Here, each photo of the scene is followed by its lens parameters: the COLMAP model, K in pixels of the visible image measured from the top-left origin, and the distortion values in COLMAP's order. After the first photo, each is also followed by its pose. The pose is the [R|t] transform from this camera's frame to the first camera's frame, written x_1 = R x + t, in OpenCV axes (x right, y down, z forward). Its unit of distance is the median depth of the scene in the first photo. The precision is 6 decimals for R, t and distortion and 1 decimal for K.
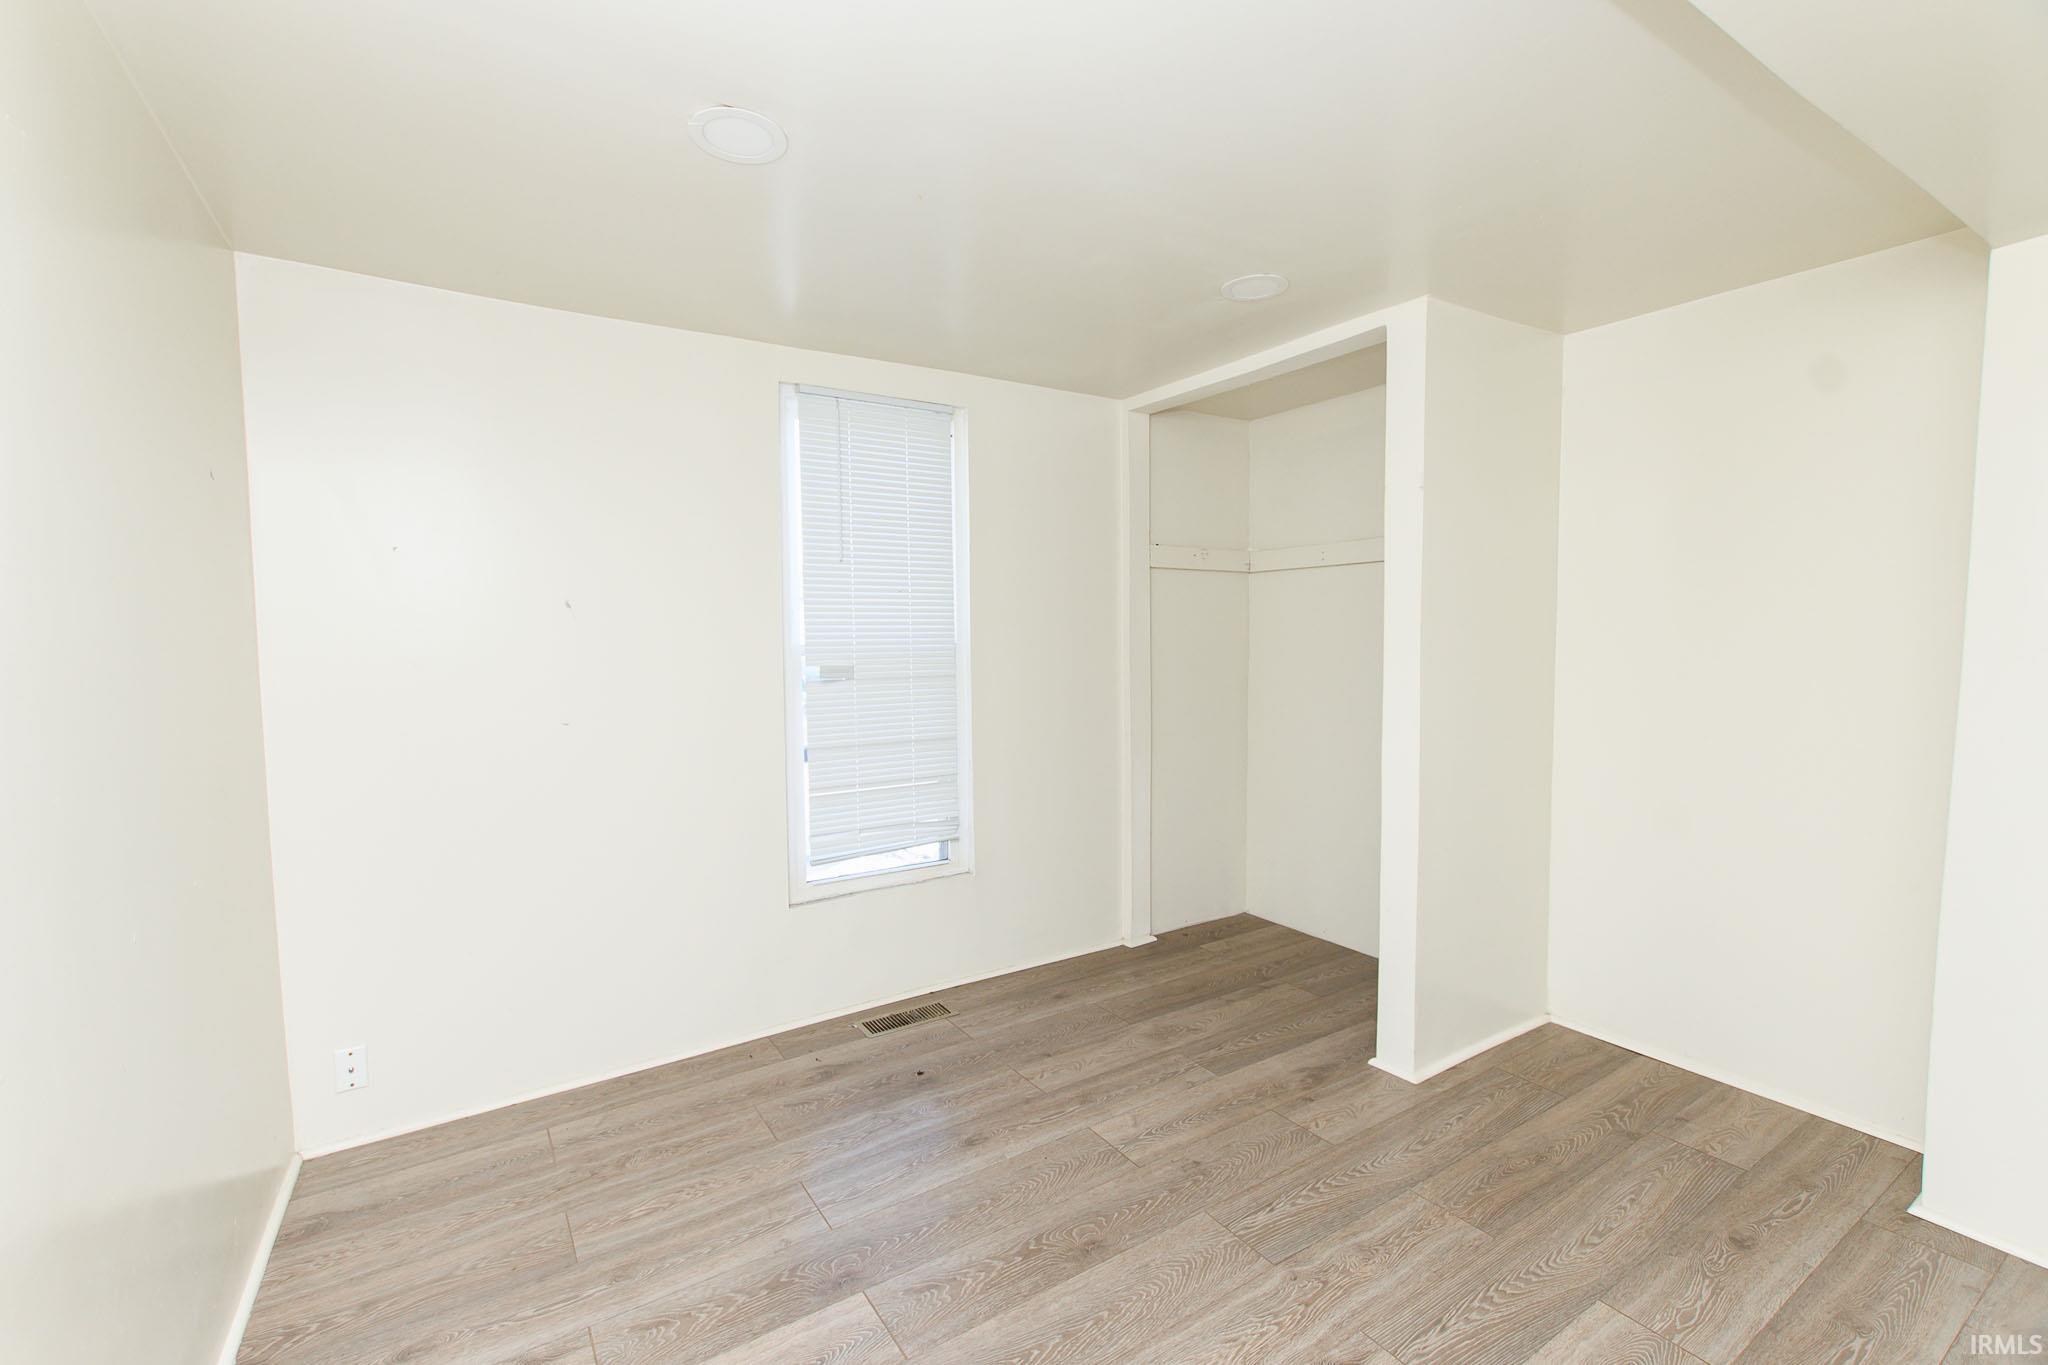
lens RADIAL K [[888.3, 0, 999.1], [0, 888.3, 690.7], [0, 0, 1]] dist [0.011123, -0.008393]
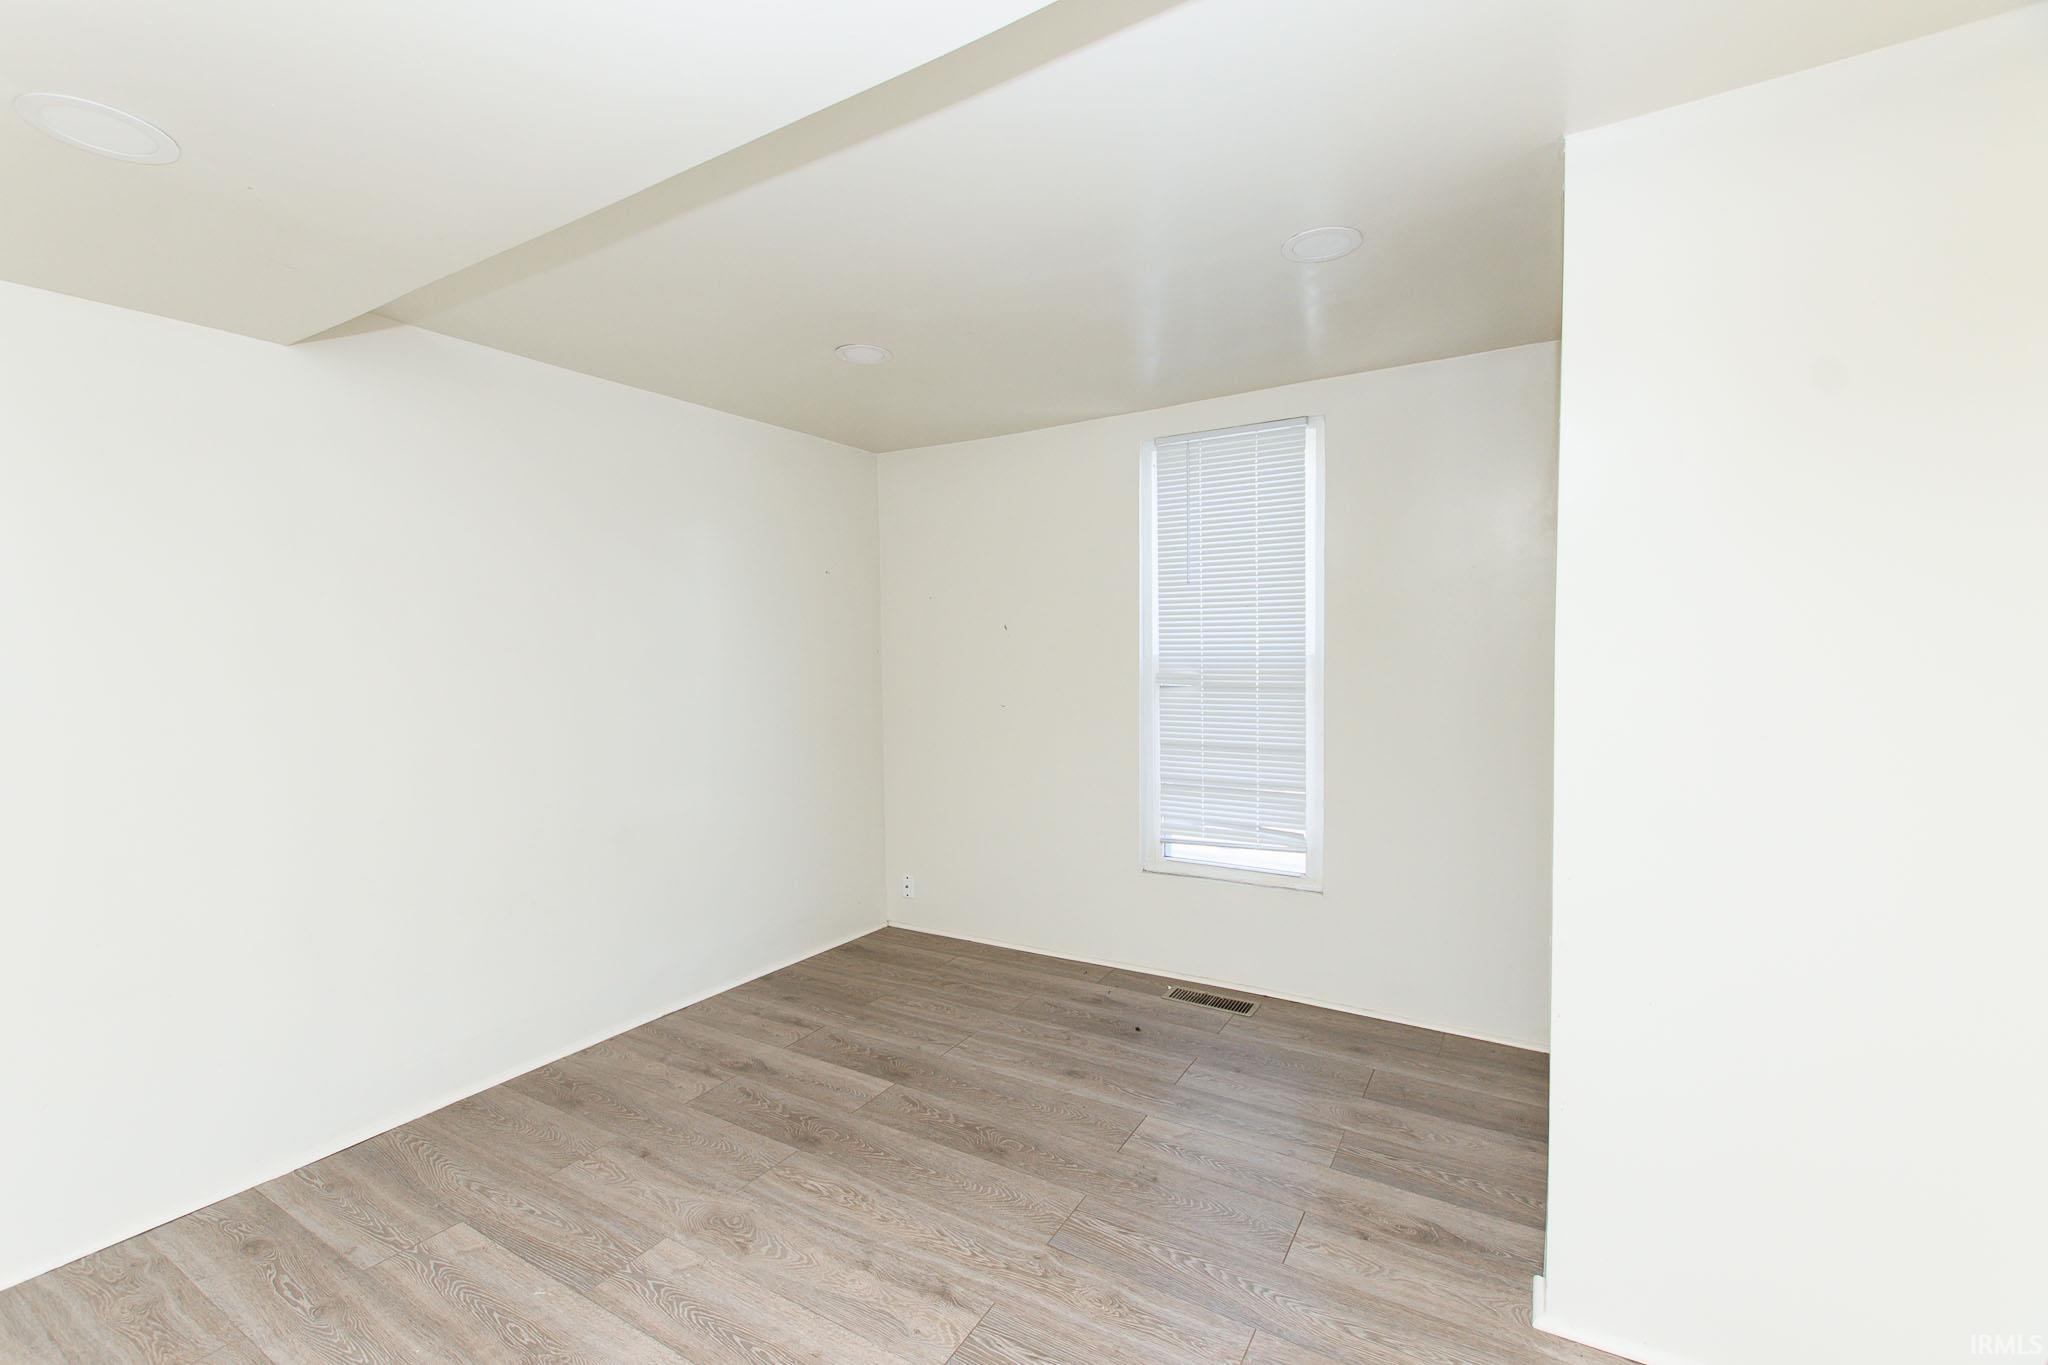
lens RADIAL K [[888.3, 0, 1004.9], [0, 888.3, 690.0], [0, 0, 1]] dist [0.011123, -0.008393]
pose [[0.428946, 0.043603, -0.902277, 0.896632], [-0.054486, 0.998265, 0.022338, -0.023631], [0.901686, 0.039579, 0.430577, 0.352309]]
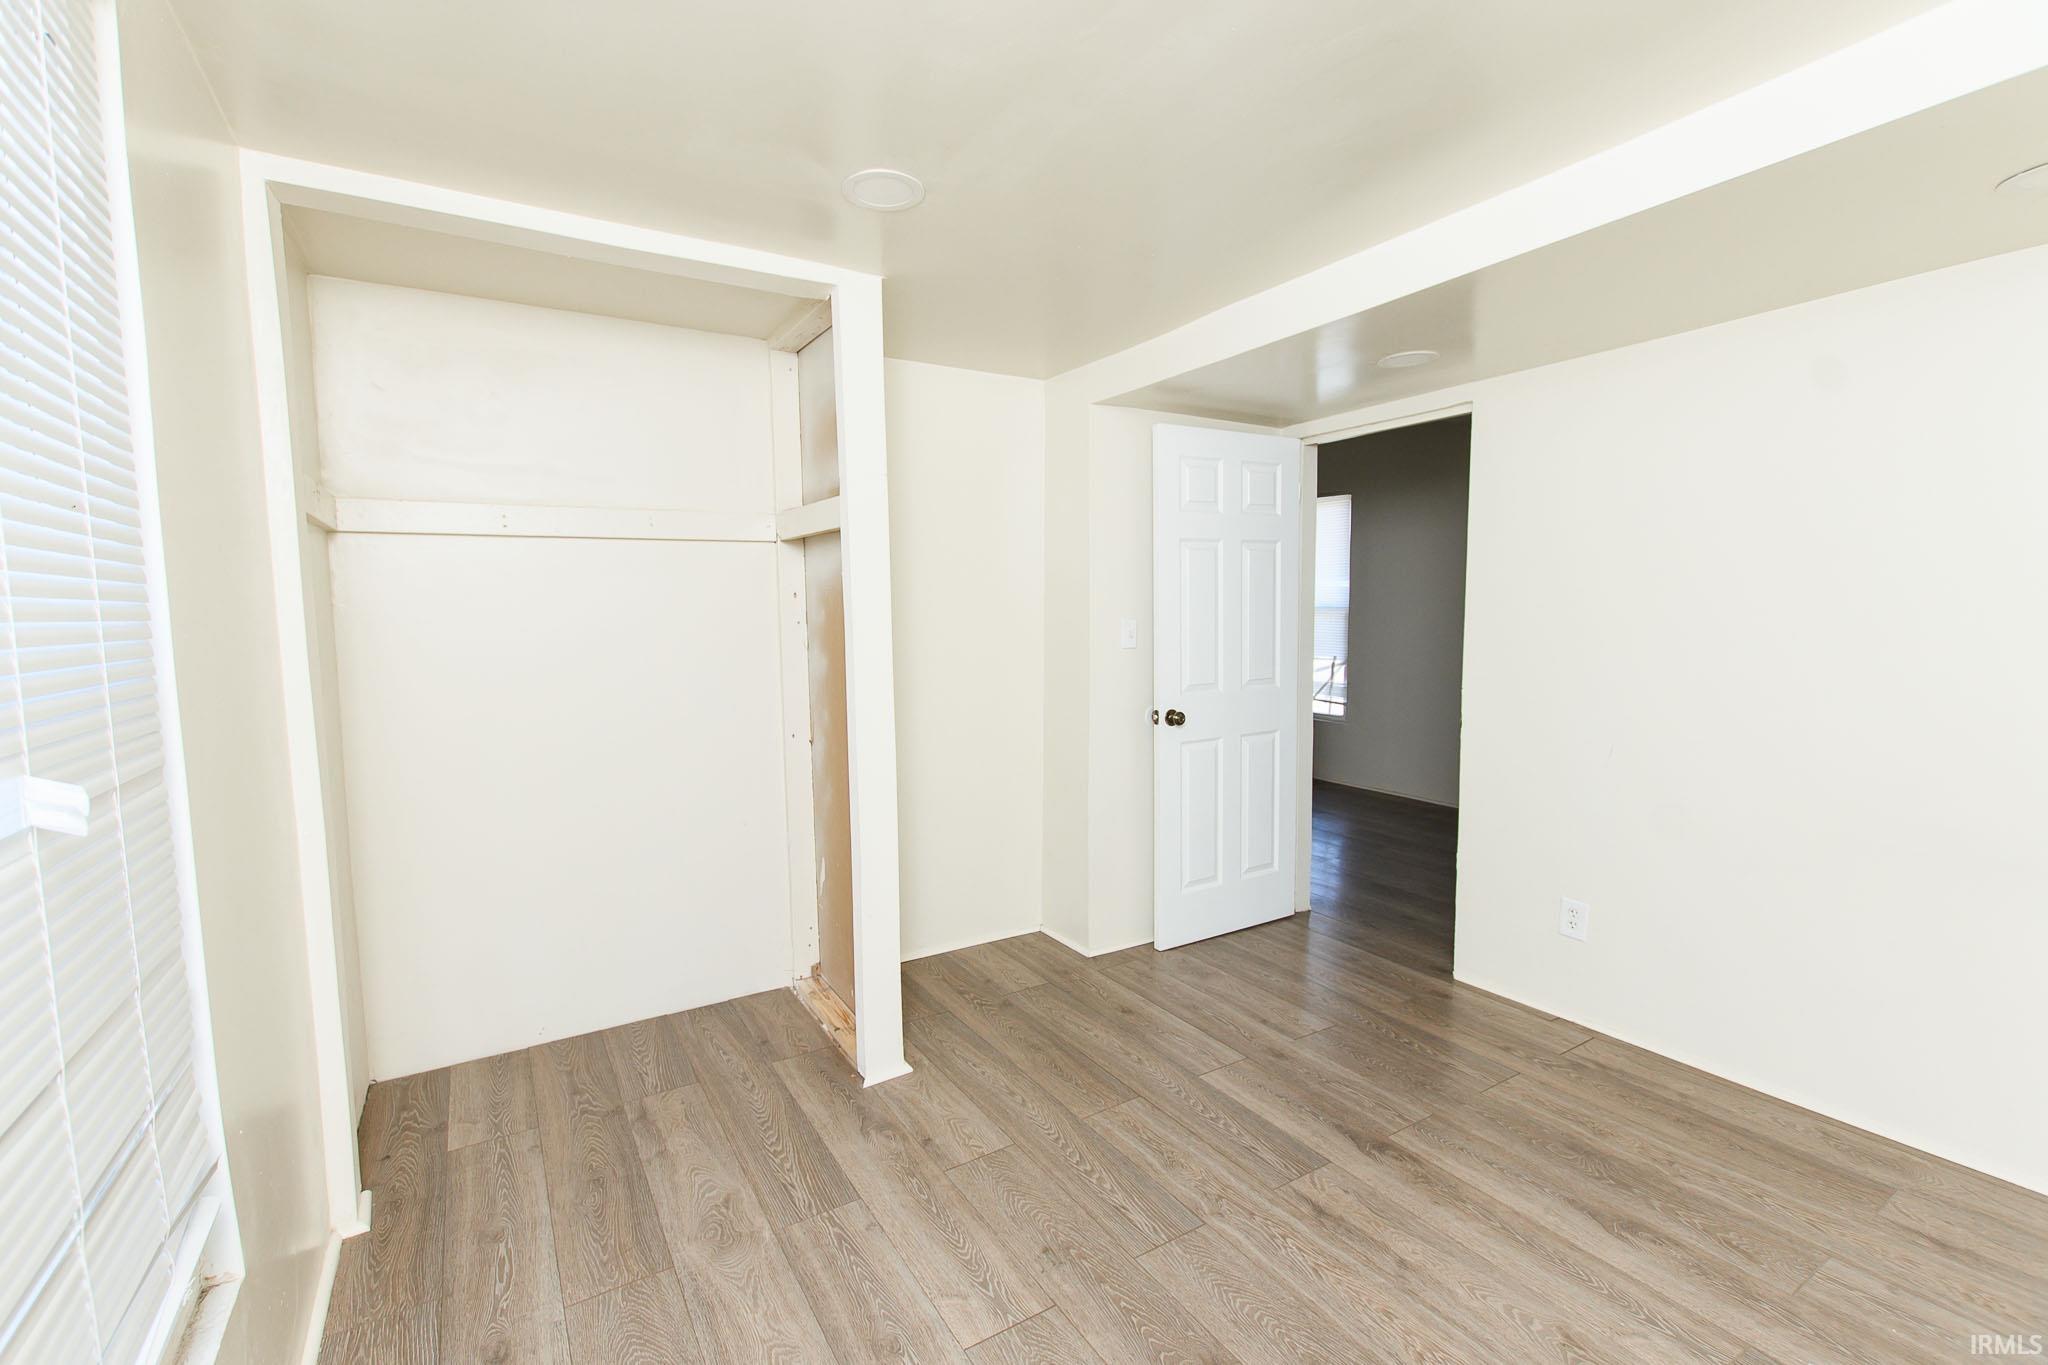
lens RADIAL K [[888.3, 0, 1025.7], [0, 888.3, 653.7], [0, 0, 1]] dist [0.011123, -0.008393]
pose [[0.002547, -0.040388, 0.999181, -0.517622], [0.079051, 0.996065, 0.040061, -0.053511], [-0.996867, 0.078884, 0.005730, 0.852328]]
